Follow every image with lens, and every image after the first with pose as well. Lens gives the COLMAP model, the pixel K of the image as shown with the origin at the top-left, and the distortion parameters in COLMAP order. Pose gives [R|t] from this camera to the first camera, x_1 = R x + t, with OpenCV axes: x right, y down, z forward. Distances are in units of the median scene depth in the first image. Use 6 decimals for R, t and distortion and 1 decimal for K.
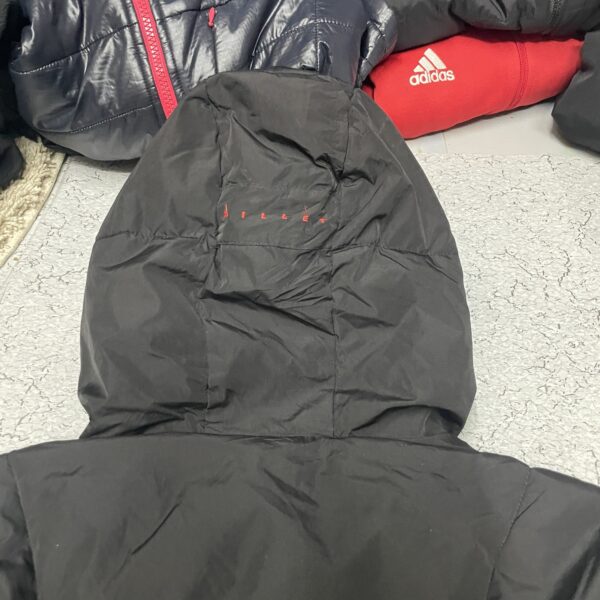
lens RADIAL K [[605.6, 0, 300.3], [0, 605.6, 301.7], [0, 0, 1]] dist [0.064550, 0.000000]
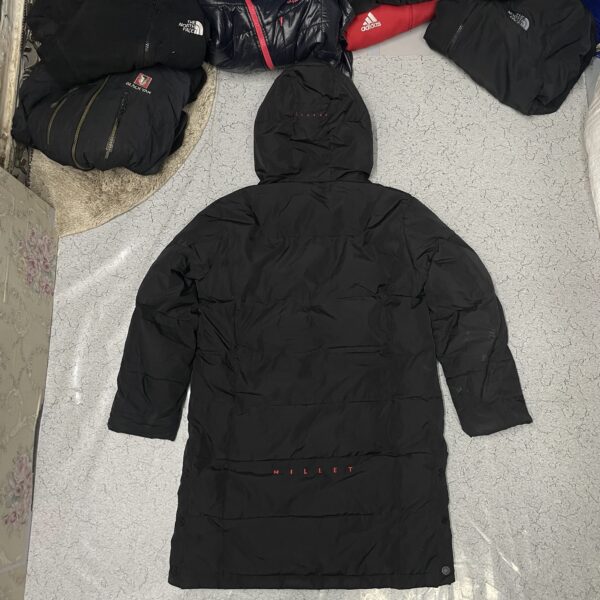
lens RADIAL K [[605.6, 0, 301.0], [0, 605.6, 299.7], [0, 0, 1]] dist [0.064550, 0.000000]
pose [[0.998962, -0.037671, -0.025616, -0.049310], [0.044872, 0.910709, 0.410604, -0.556462], [0.007861, -0.411328, 0.911454, -2.291412]]
